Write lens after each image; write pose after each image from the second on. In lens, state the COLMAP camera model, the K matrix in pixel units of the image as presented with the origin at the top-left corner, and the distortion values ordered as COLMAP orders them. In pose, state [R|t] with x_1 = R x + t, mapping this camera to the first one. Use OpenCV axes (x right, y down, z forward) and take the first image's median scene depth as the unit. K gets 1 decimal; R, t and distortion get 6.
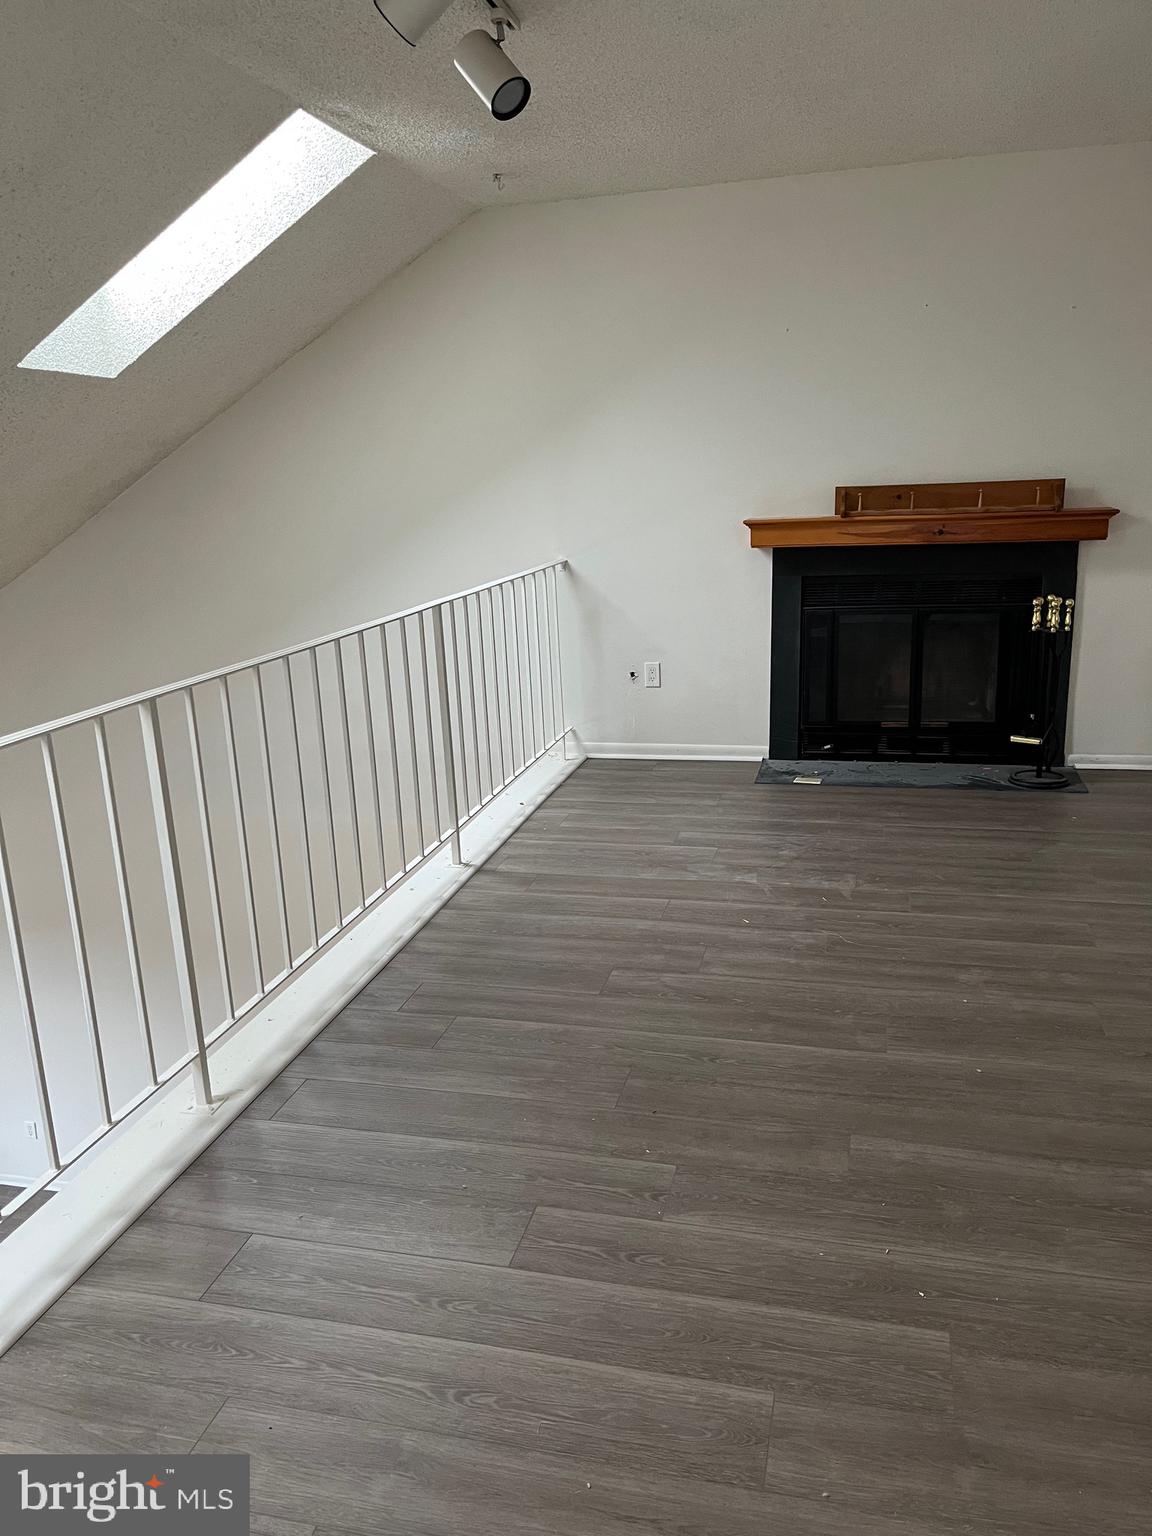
lens RADIAL K [[1162.2, 0, 576.0], [0, 1162.2, 768.0], [0, 0, 1]] dist [0.043071, -0.026482]
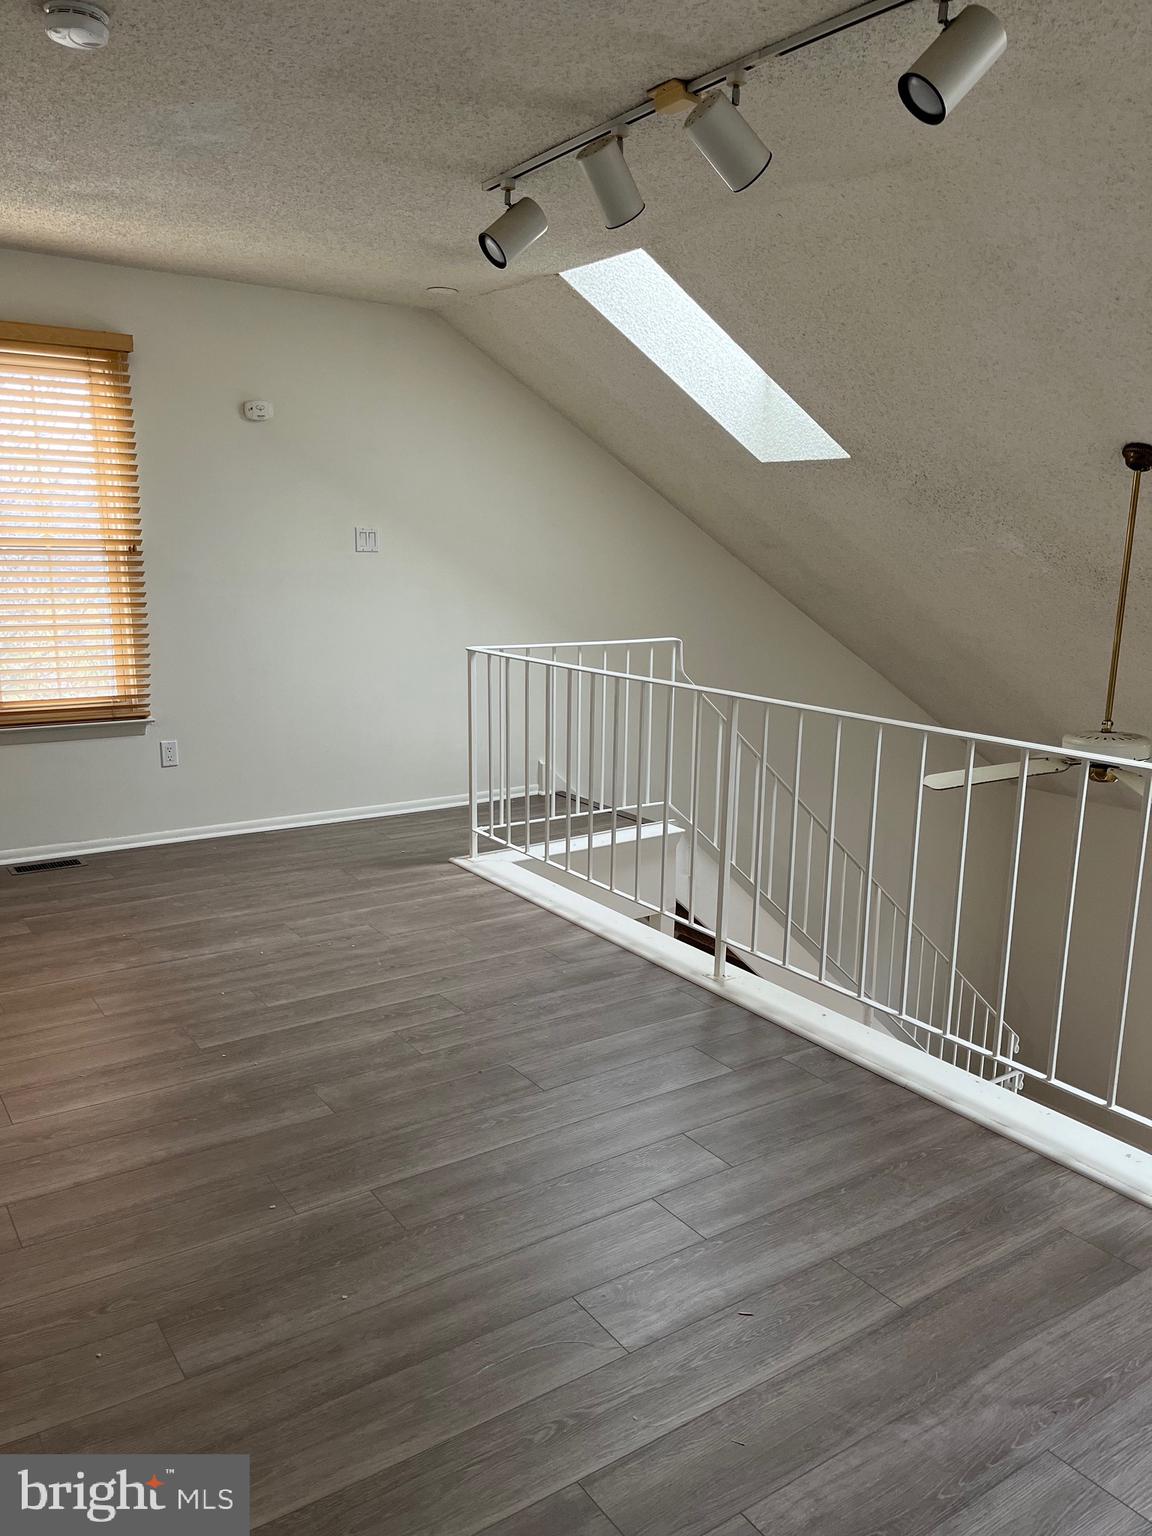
lens RADIAL K [[1162.2, 0, 576.0], [0, 1162.2, 768.0], [0, 0, 1]] dist [0.043071, -0.026482]
pose [[-0.656803, 0.177896, -0.732778, 0.857823], [-0.177494, 0.907996, 0.379524, -0.491206], [0.732875, 0.379336, -0.564799, 1.664775]]
